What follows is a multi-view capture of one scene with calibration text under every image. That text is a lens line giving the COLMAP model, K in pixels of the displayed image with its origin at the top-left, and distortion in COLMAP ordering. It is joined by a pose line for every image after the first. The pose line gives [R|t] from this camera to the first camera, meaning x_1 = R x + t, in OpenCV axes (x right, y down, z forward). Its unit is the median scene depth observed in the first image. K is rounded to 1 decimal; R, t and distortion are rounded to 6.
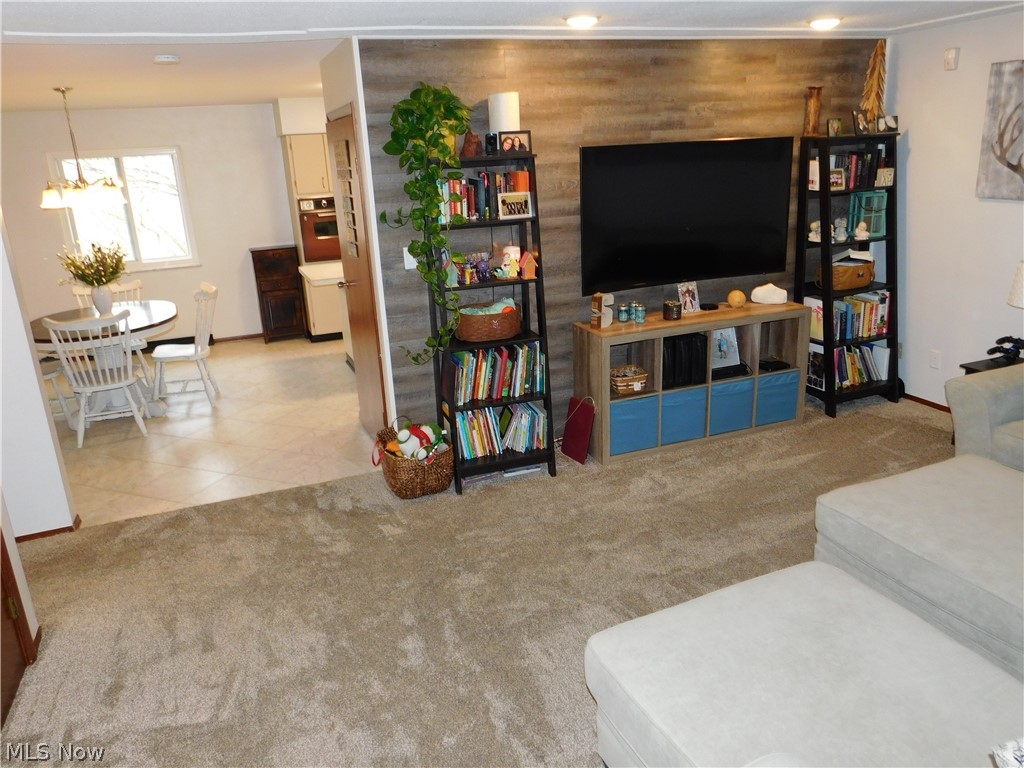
lens RADIAL K [[749.7, 0, 509.6], [0, 749.7, 389.8], [0, 0, 1]] dist [-0.006415, 0.004065]
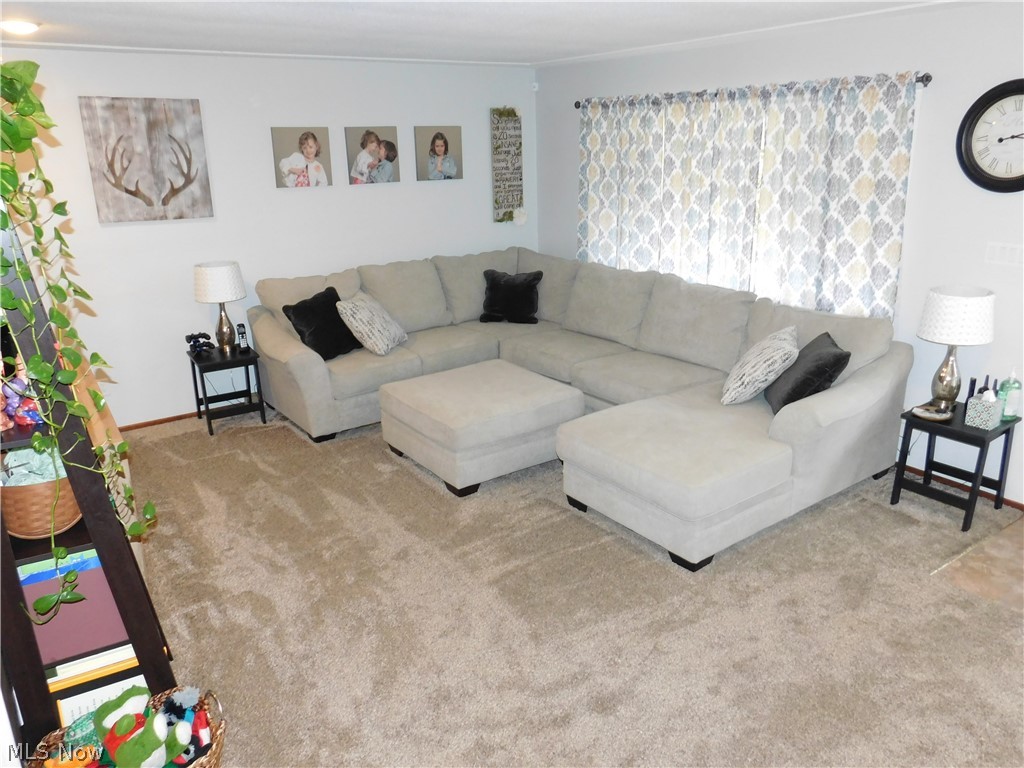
lens RADIAL K [[749.7, 0, 509.6], [0, 749.7, 378.4], [0, 0, 1]] dist [-0.006415, 0.004065]
pose [[-0.236233, -0.235301, 0.942777, -0.573916], [0.327070, 0.894368, 0.305173, -0.207696], [-0.914997, 0.380446, -0.134319, 0.743207]]
